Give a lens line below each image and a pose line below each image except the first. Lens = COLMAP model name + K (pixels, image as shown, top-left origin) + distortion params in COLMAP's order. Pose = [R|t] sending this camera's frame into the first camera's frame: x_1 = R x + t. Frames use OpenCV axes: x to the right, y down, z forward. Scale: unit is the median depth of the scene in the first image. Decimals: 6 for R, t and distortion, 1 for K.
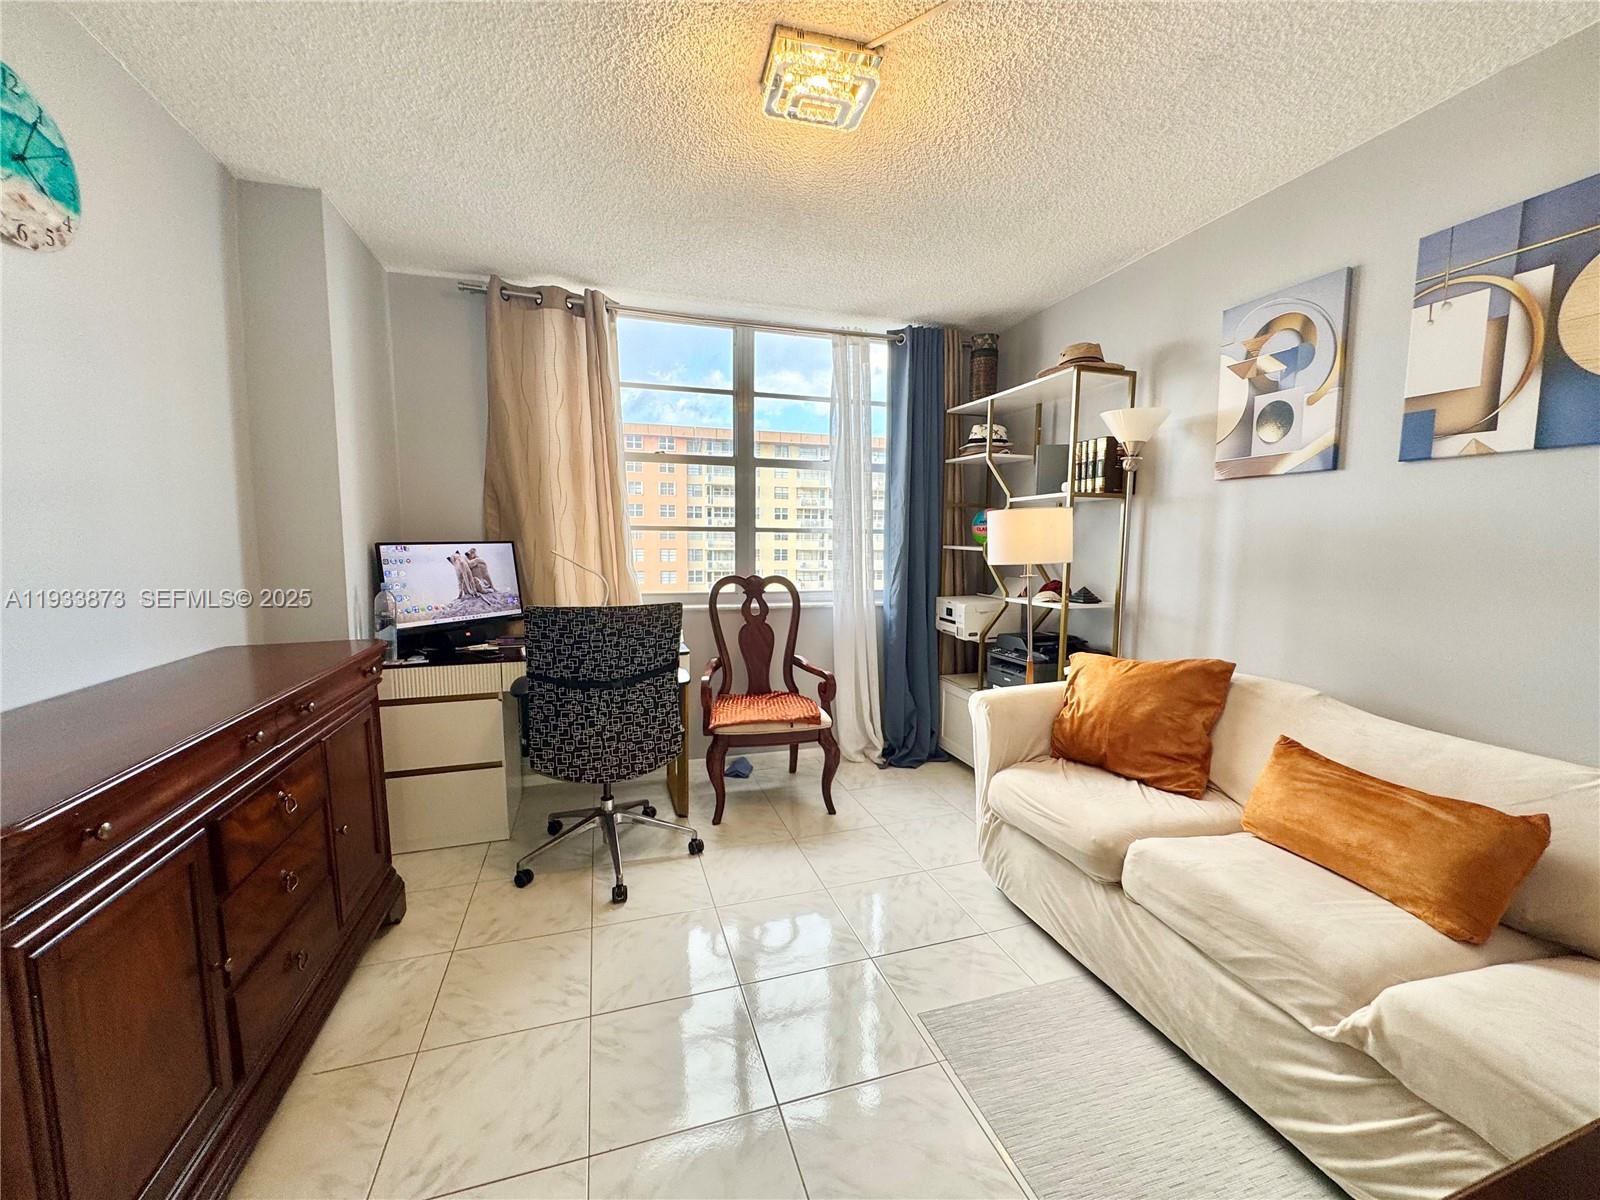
lens RADIAL K [[640.6, 0, 800.0], [0, 640.6, 600.0], [0, 0, 1]] dist [-0.003842, 0.000891]
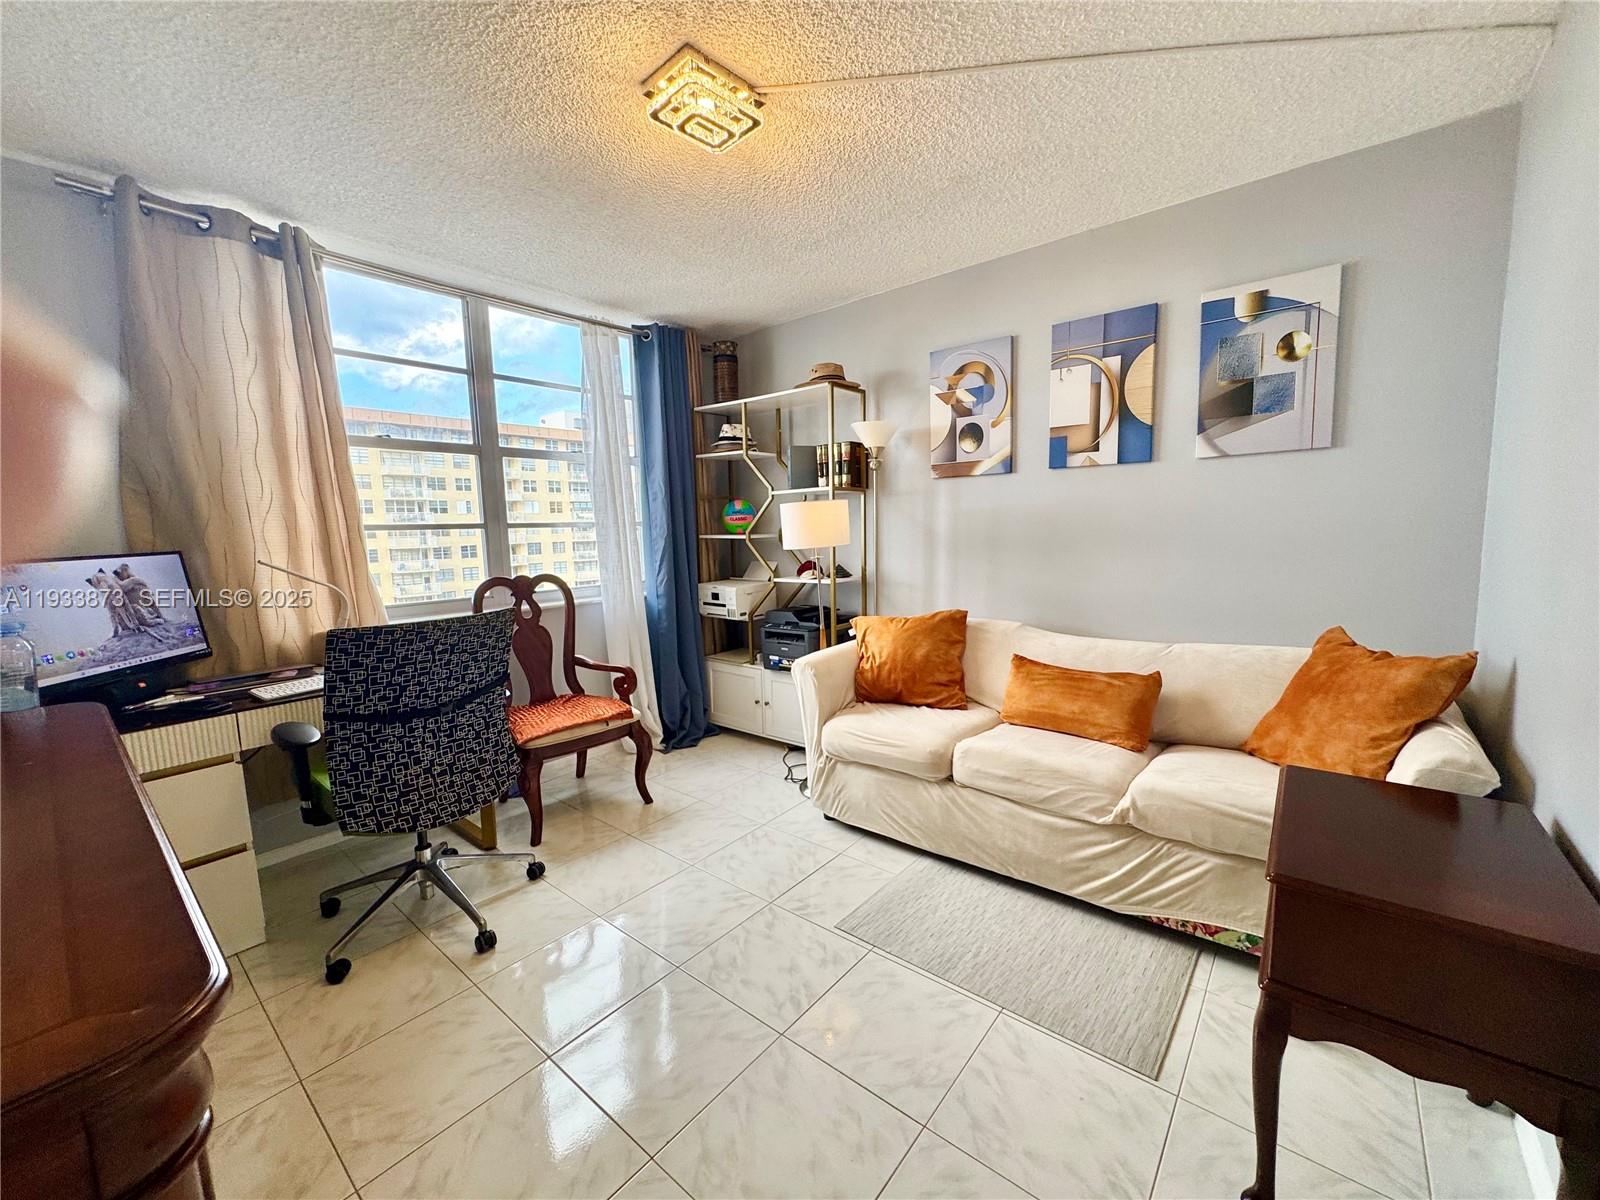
lens RADIAL K [[640.6, 0, 800.0], [0, 640.6, 600.0], [0, 0, 1]] dist [-0.003842, 0.000891]
pose [[0.839828, -0.091867, 0.535024, -0.325409], [0.083726, 0.995704, 0.039543, -0.008599], [-0.536358, 0.011586, 0.843911, 0.013958]]
